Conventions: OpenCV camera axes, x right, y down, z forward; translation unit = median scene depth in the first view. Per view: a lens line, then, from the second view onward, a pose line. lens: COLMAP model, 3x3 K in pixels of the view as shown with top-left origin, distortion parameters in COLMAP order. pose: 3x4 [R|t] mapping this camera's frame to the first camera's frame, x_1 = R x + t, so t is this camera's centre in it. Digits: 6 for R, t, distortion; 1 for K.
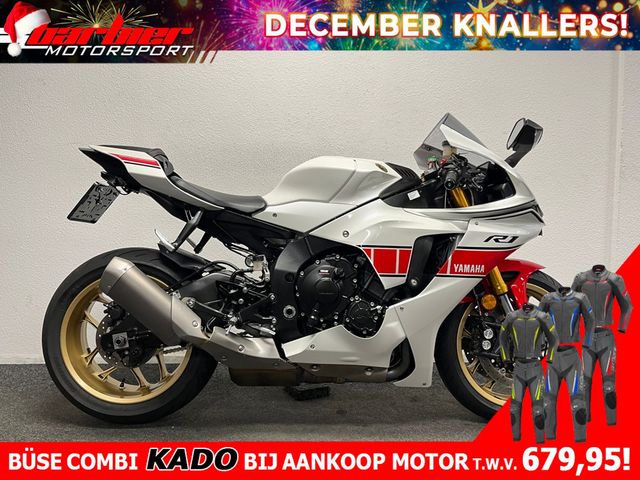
lens RADIAL K [[479.6, 0, 320.0], [0, 479.6, 240.0], [0, 0, 1]] dist [0.090473, -0.111005]
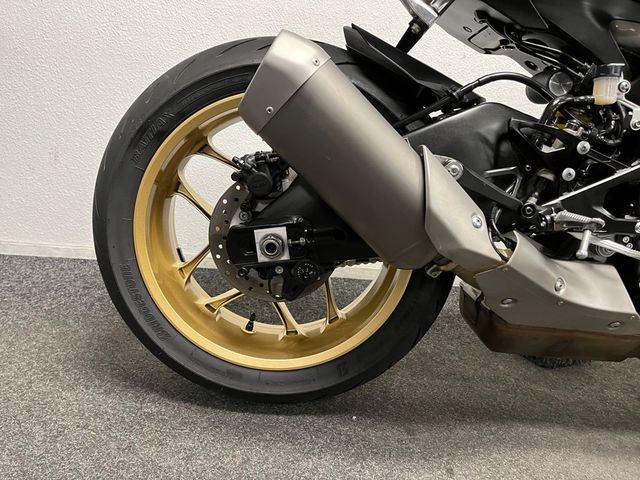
lens RADIAL K [[479.6, 0, 320.0], [0, 479.6, 240.0], [0, 0, 1]] dist [0.090473, -0.111005]
pose [[0.997308, 0.071795, -0.014875, -0.349952], [-0.066921, 0.974233, 0.215389, 0.102655], [0.029956, -0.213814, 0.976415, 0.558889]]
